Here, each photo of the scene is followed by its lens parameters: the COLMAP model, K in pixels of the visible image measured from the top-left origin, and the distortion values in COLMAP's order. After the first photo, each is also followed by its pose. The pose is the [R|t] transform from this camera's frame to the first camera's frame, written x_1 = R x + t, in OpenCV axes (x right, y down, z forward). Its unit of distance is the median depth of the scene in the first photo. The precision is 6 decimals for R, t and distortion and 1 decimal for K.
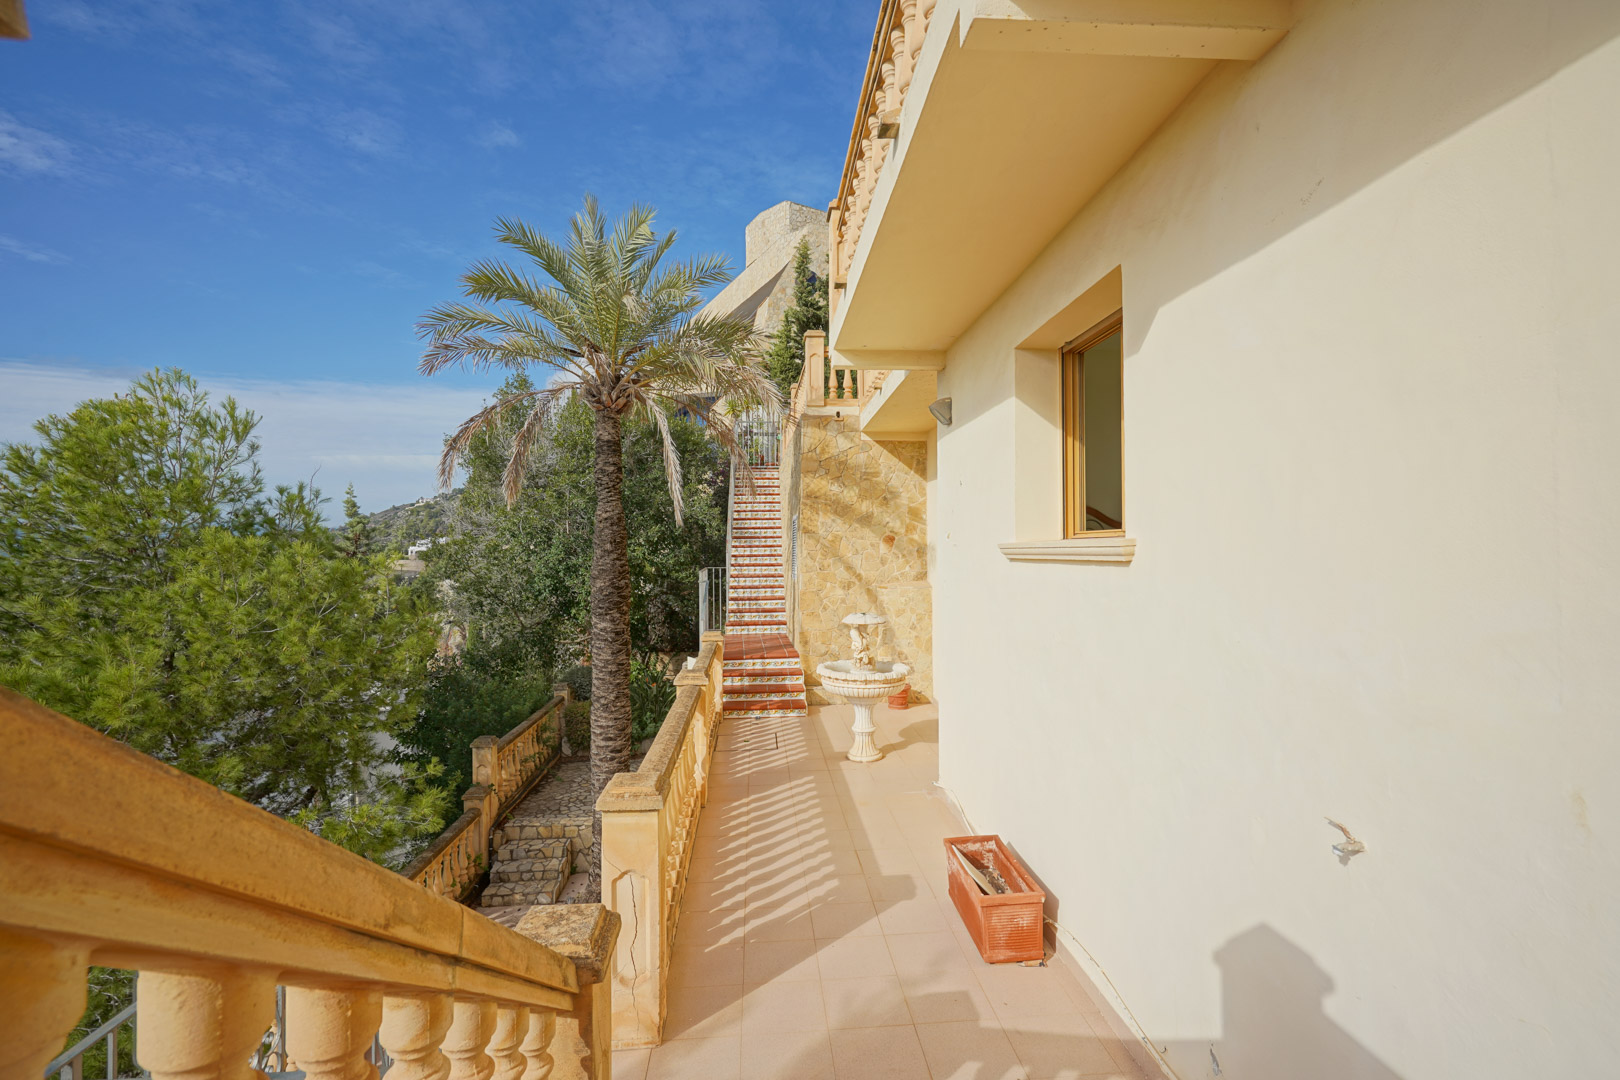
lens RADIAL K [[883.5, 0, 809.5], [0, 883.5, 540.7], [0, 0, 1]] dist [-0.004322, -0.000729]
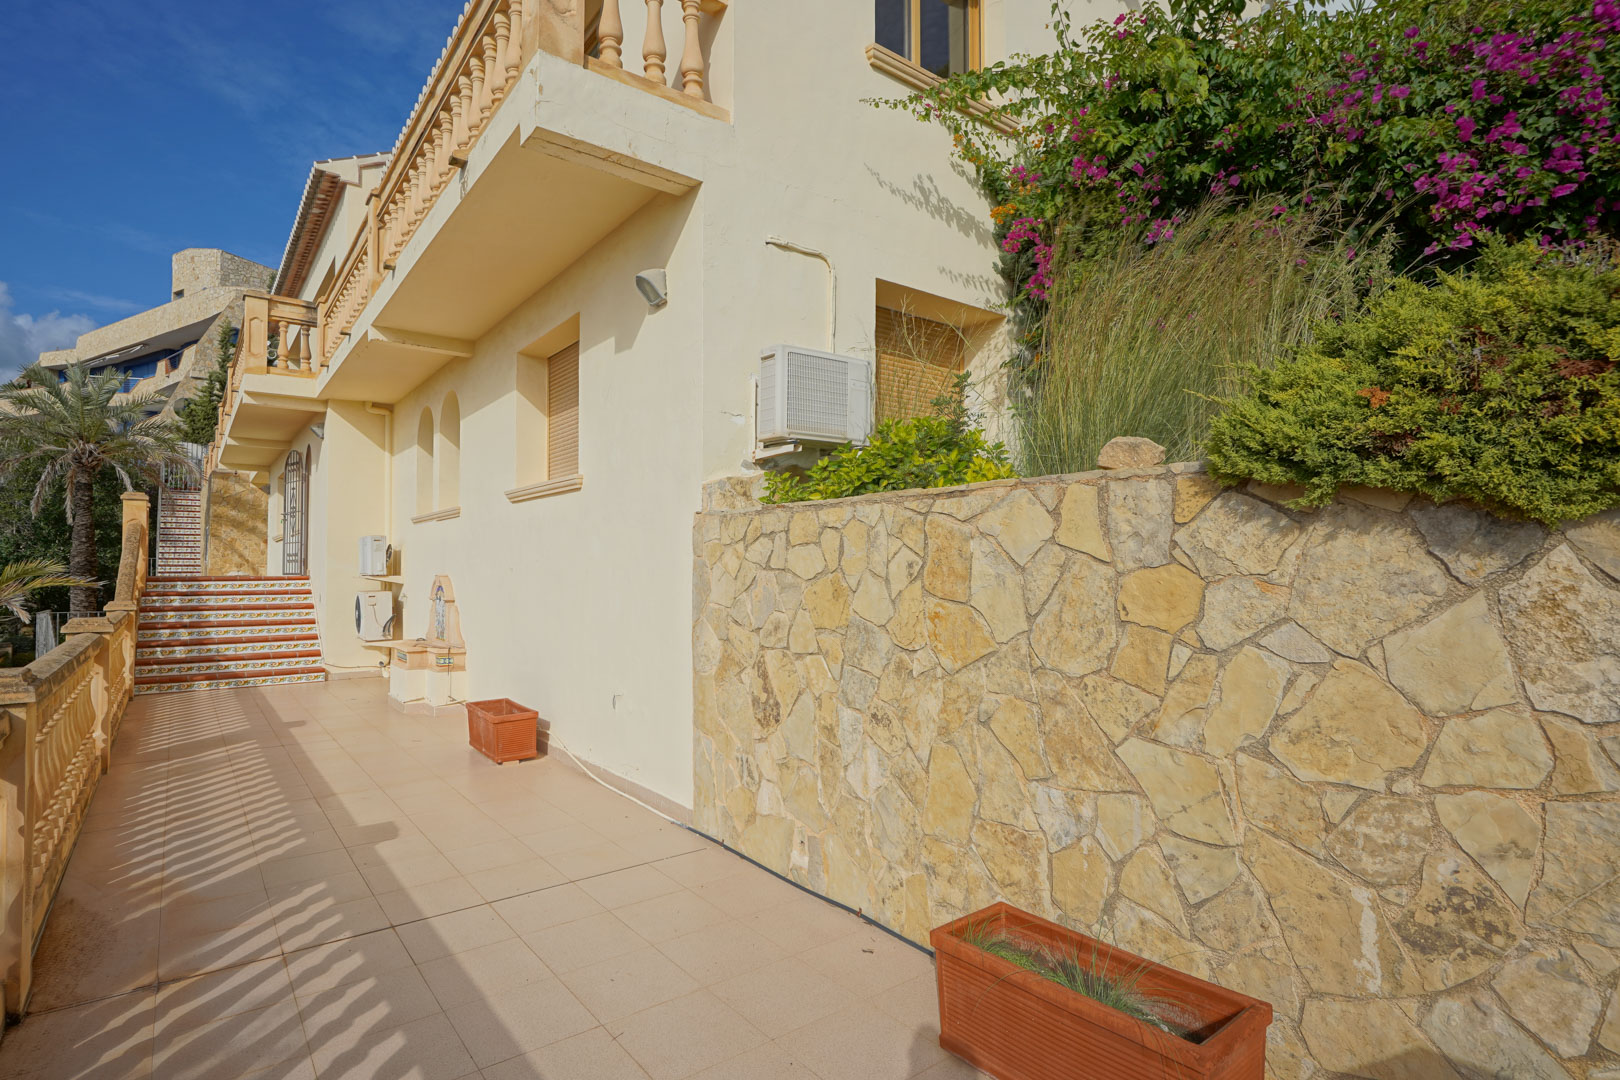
lens RADIAL K [[883.5, 0, 807.4], [0, 883.5, 559.7], [0, 0, 1]] dist [-0.004322, -0.000729]
pose [[0.847460, 0.014491, 0.530661, 0.050843], [-0.013239, 0.999893, -0.006161, 0.024710], [-0.530694, -0.001804, 0.847562, -0.861189]]
